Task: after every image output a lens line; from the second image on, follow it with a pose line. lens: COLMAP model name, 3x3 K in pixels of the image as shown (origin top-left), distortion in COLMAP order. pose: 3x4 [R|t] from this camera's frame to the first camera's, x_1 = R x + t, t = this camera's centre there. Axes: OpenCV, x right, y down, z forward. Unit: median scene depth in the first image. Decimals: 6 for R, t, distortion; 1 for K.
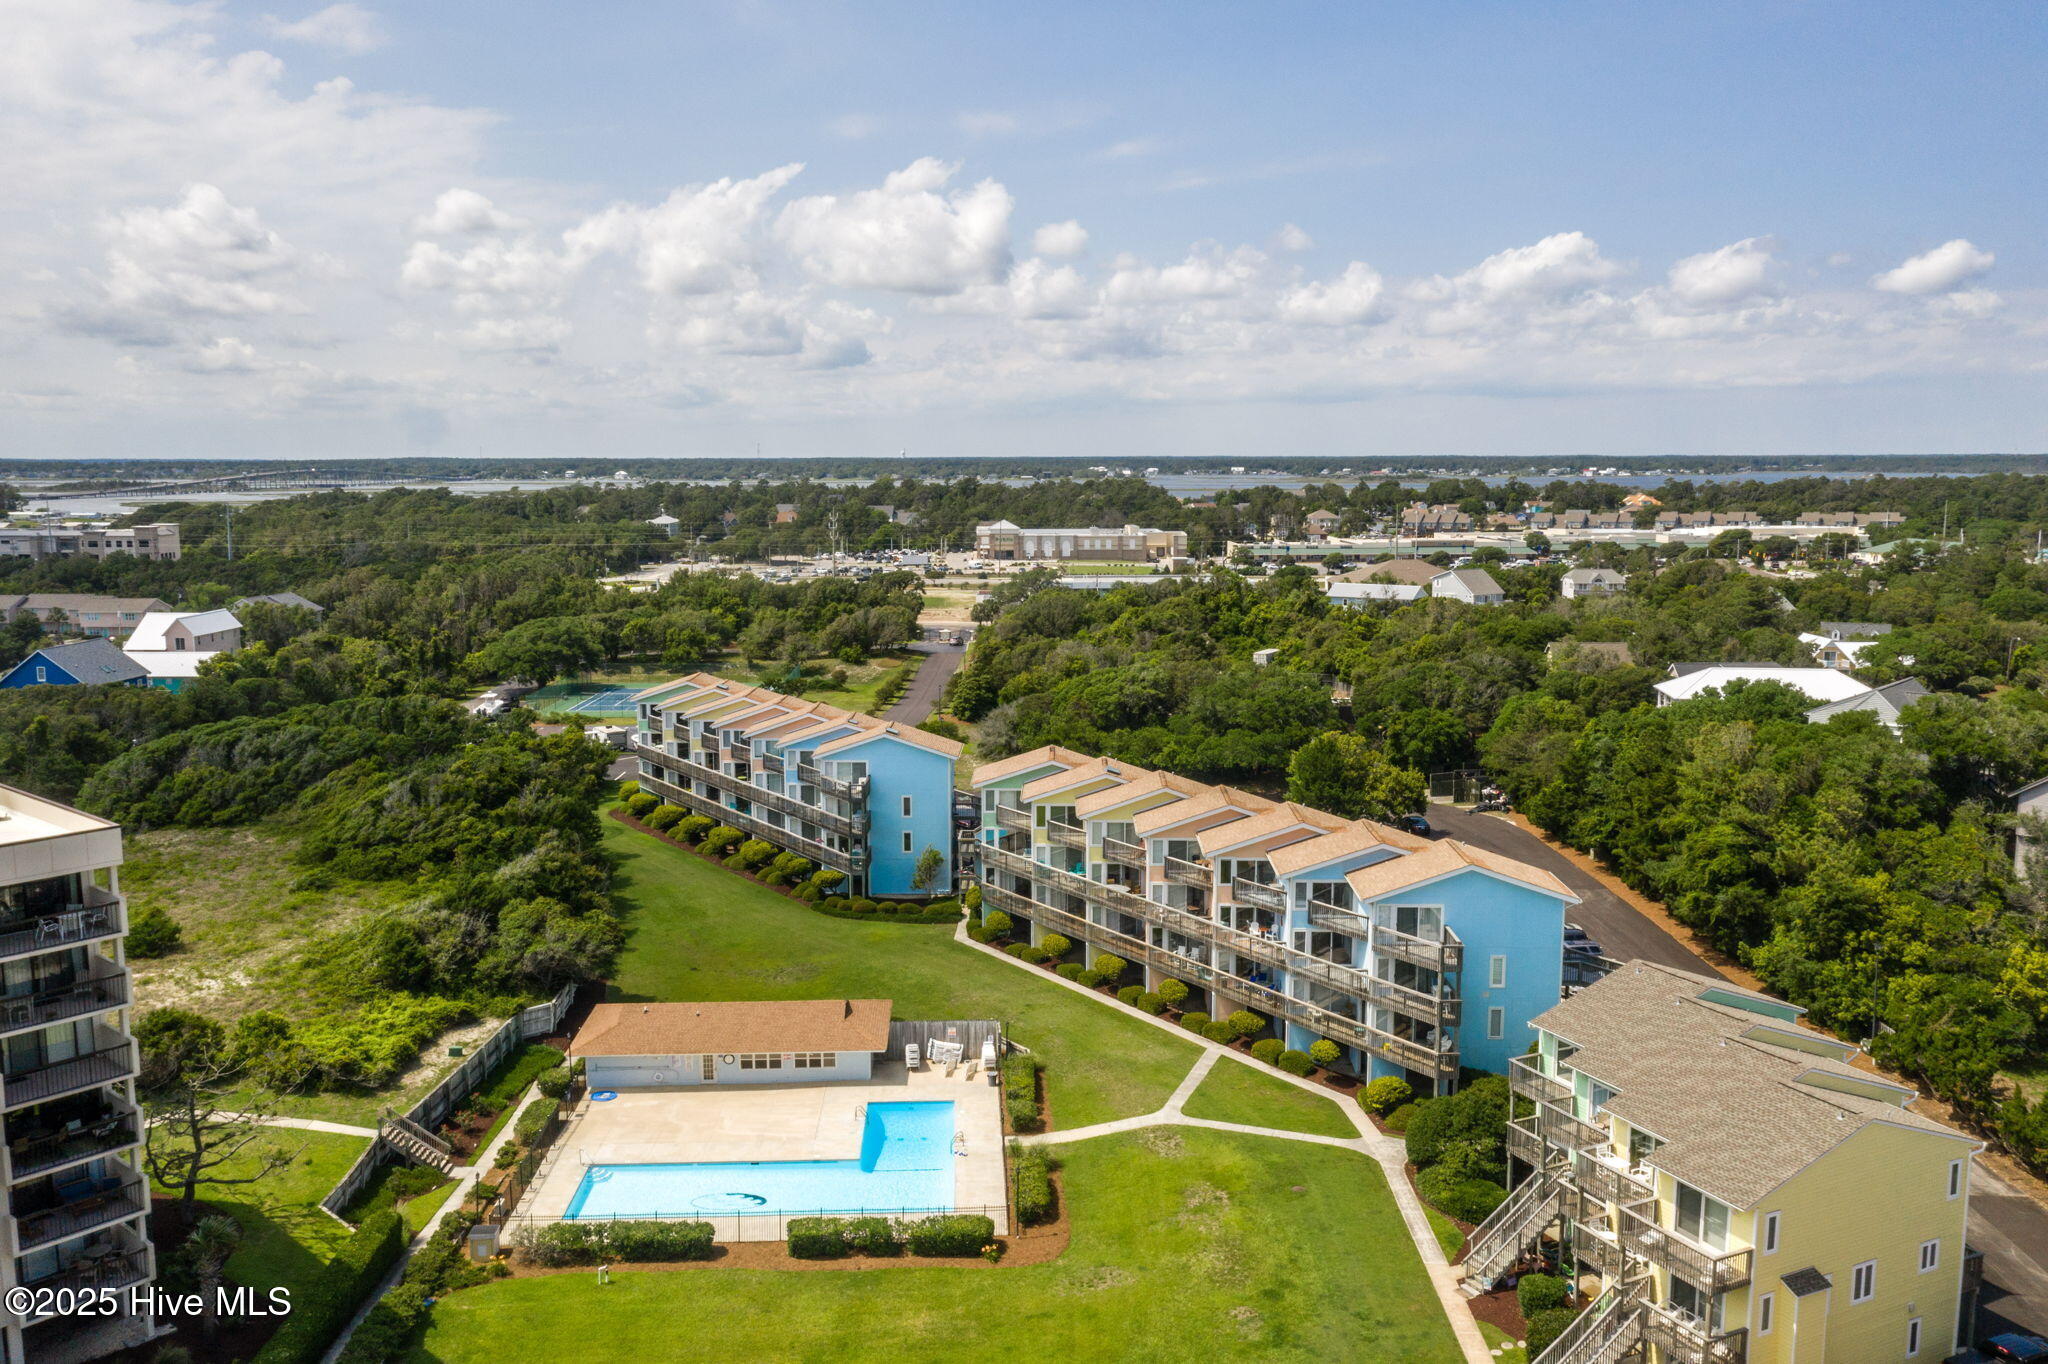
lens RADIAL K [[1611.1, 0, 1034.6], [0, 1611.1, 745.5], [0, 0, 1]] dist [-0.017494, 0.017520]
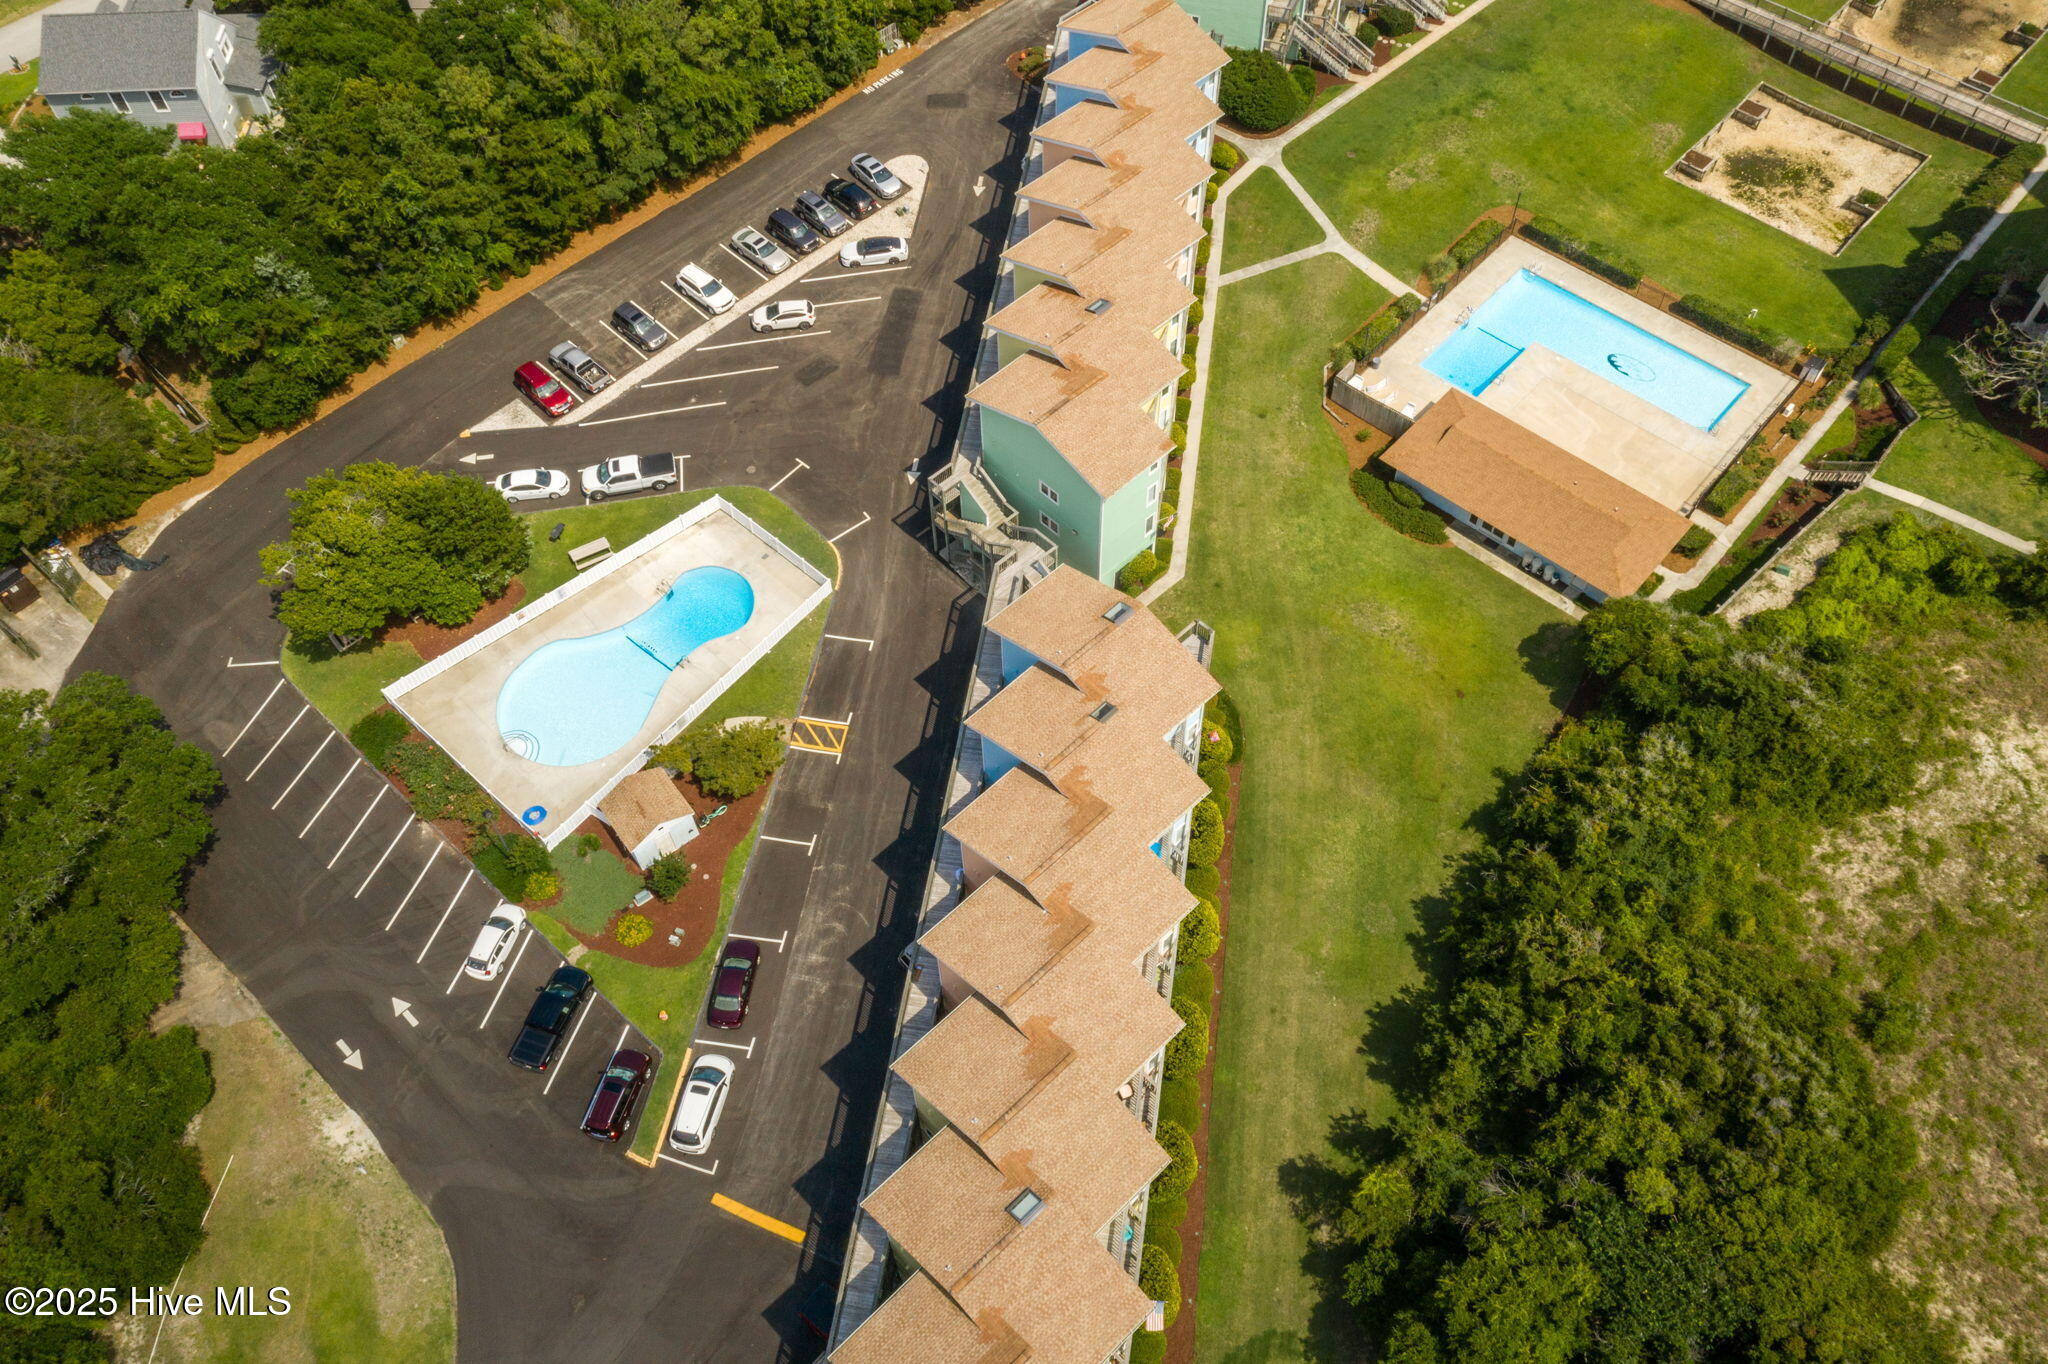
lens RADIAL K [[1611.1, 0, 1021.3], [0, 1611.1, 682.2], [0, 0, 1]] dist [-0.017494, 0.017520]
pose [[-0.712705, -0.567773, 0.411928, -0.477731], [0.136973, 0.463292, 0.875556, -0.792909], [-0.687961, 0.680436, -0.252421, 1.665701]]
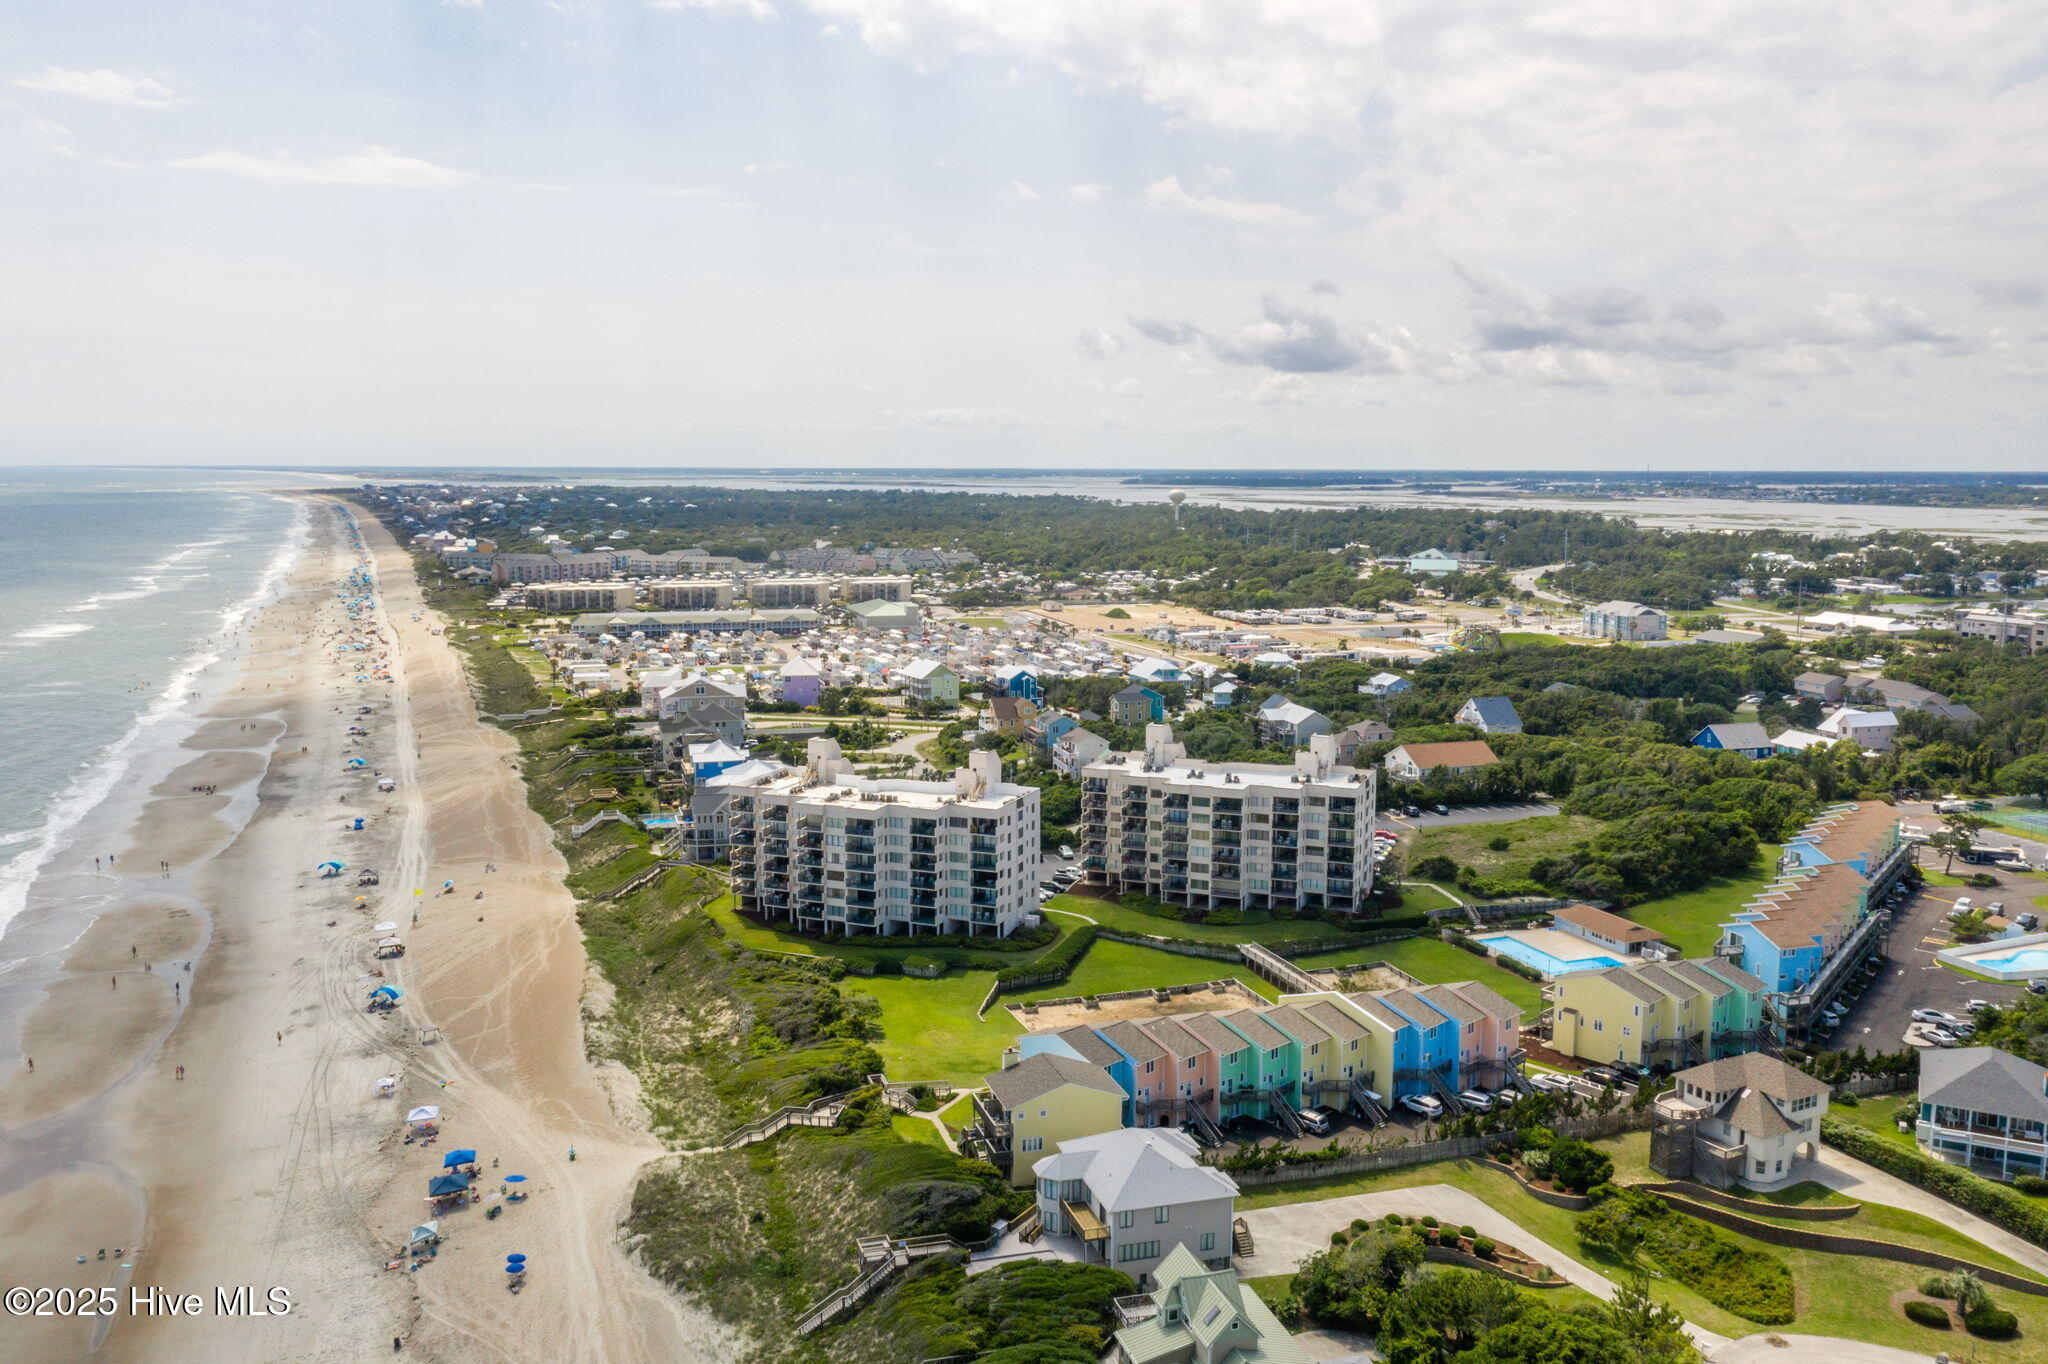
lens RADIAL K [[1611.1, 0, 1026.8], [0, 1611.1, 687.7], [0, 0, 1]] dist [-0.017494, 0.017520]
pose [[0.290663, 0.130208, -0.947925, 2.047745], [-0.167739, 0.982289, 0.083494, -0.274287], [0.942008, 0.134736, 0.307356, -0.779765]]
